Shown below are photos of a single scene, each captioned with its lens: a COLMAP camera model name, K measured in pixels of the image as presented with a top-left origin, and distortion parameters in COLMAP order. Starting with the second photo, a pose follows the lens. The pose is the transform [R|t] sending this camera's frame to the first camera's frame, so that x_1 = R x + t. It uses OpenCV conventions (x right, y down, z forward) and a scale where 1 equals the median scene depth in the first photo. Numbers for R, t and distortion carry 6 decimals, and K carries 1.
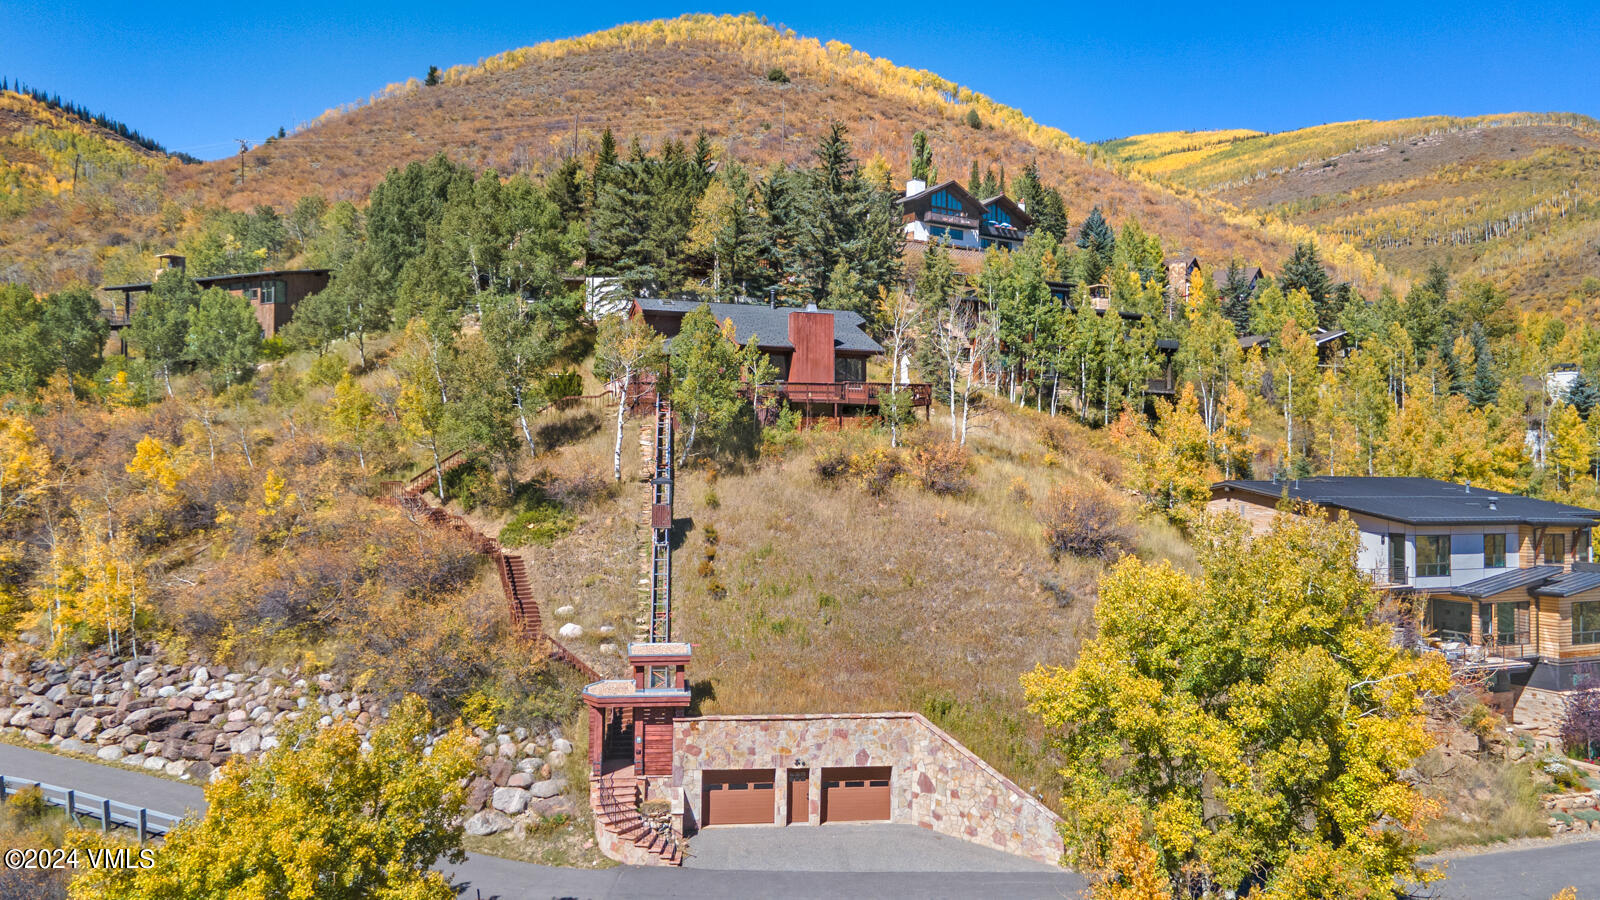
lens RADIAL K [[1186.3, 0, 798.0], [0, 1186.3, 453.8], [0, 0, 1]] dist [0.041053, 0.035457]
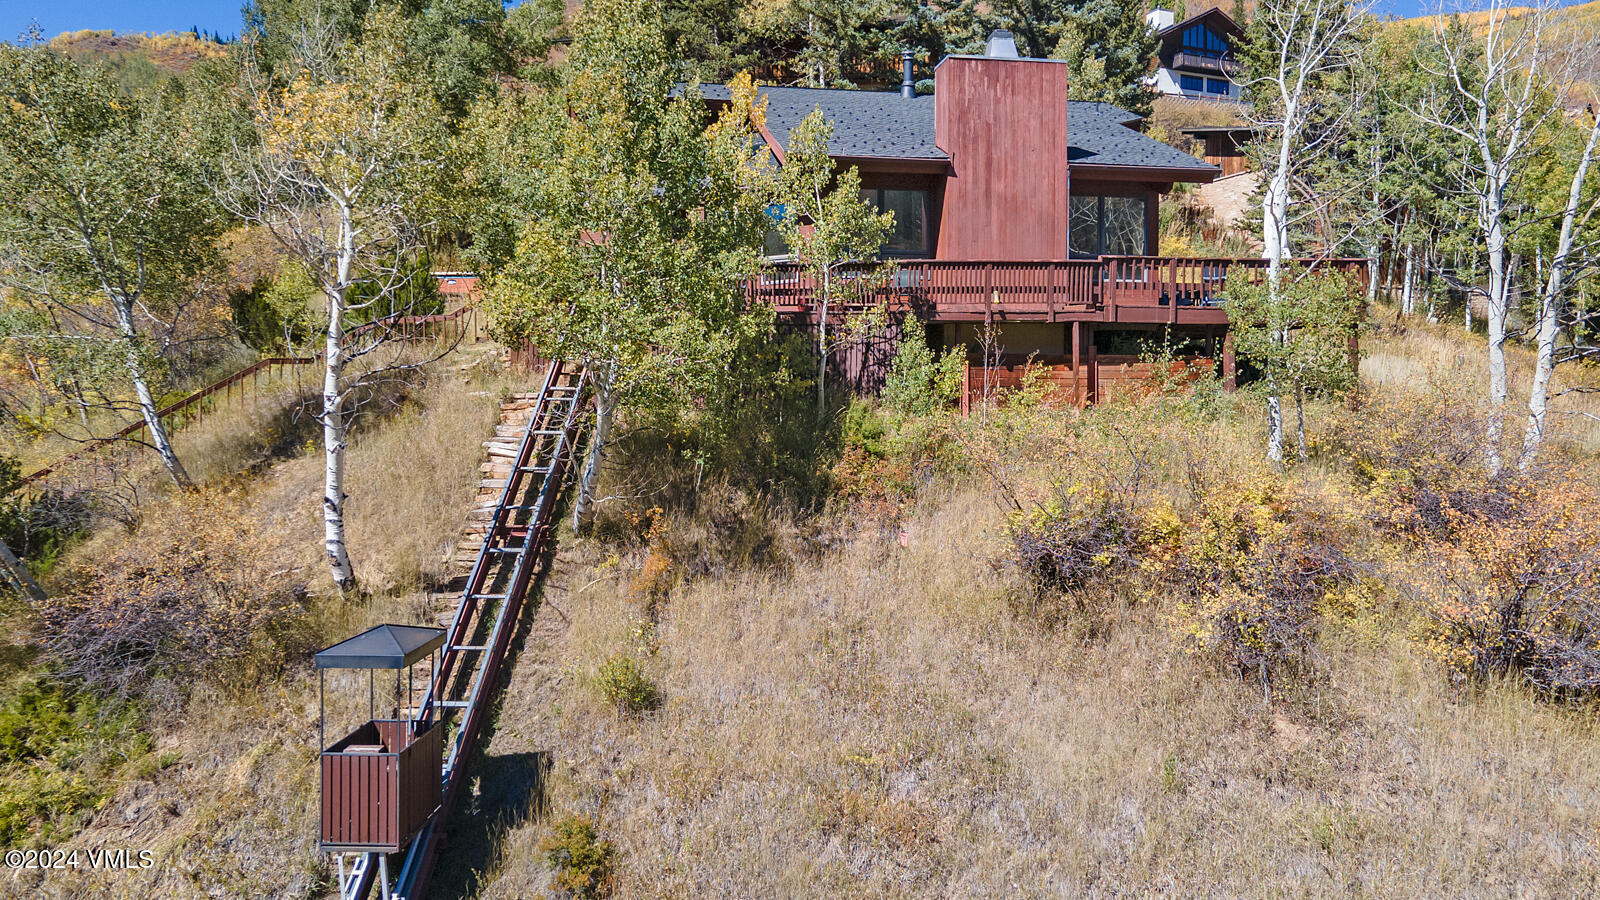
lens RADIAL K [[1186.3, 0, 806.2], [0, 1186.3, 434.1], [0, 0, 1]] dist [0.041053, 0.035457]
pose [[0.987158, -0.005552, -0.159651, 0.010854], [0.011997, 0.999150, 0.039432, -0.026335], [0.159296, -0.040841, 0.986386, 0.681390]]
